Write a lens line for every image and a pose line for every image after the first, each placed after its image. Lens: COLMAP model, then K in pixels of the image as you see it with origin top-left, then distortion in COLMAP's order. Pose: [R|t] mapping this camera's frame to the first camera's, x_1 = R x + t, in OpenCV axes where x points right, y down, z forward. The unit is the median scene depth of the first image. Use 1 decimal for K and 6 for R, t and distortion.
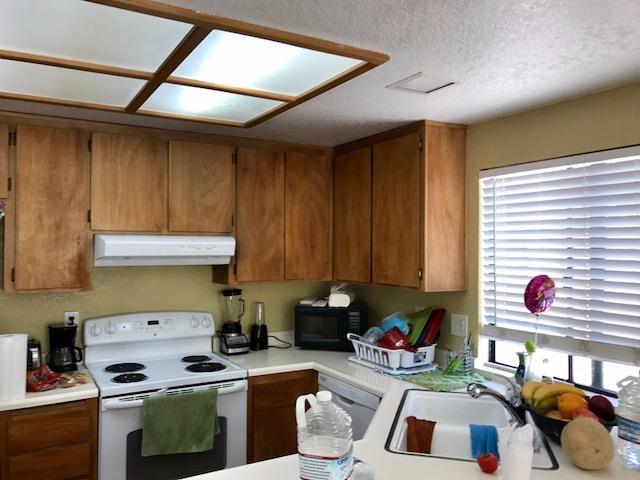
lens RADIAL K [[532.2, 0, 317.9], [0, 532.2, 237.9], [0, 0, 1]] dist [0.066367, -0.073821]
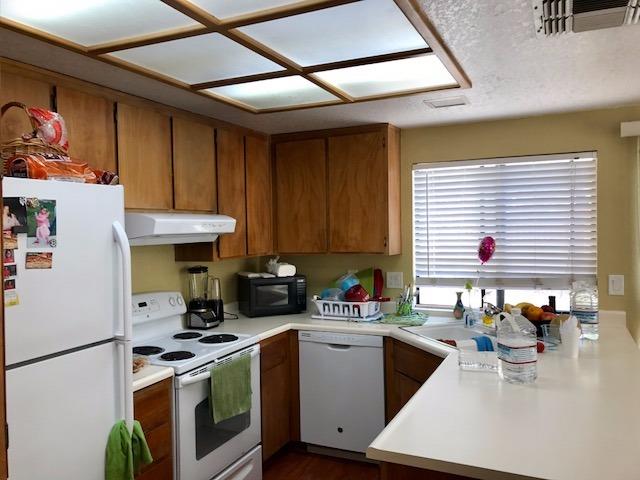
lens RADIAL K [[532.2, 0, 302.1], [0, 532.2, 241.2], [0, 0, 1]] dist [0.066367, -0.073821]
pose [[0.812621, -0.035292, 0.581722, -0.686664], [0.013240, 0.999025, 0.042114, 0.007517], [-0.582642, -0.026521, 0.812296, 0.057187]]
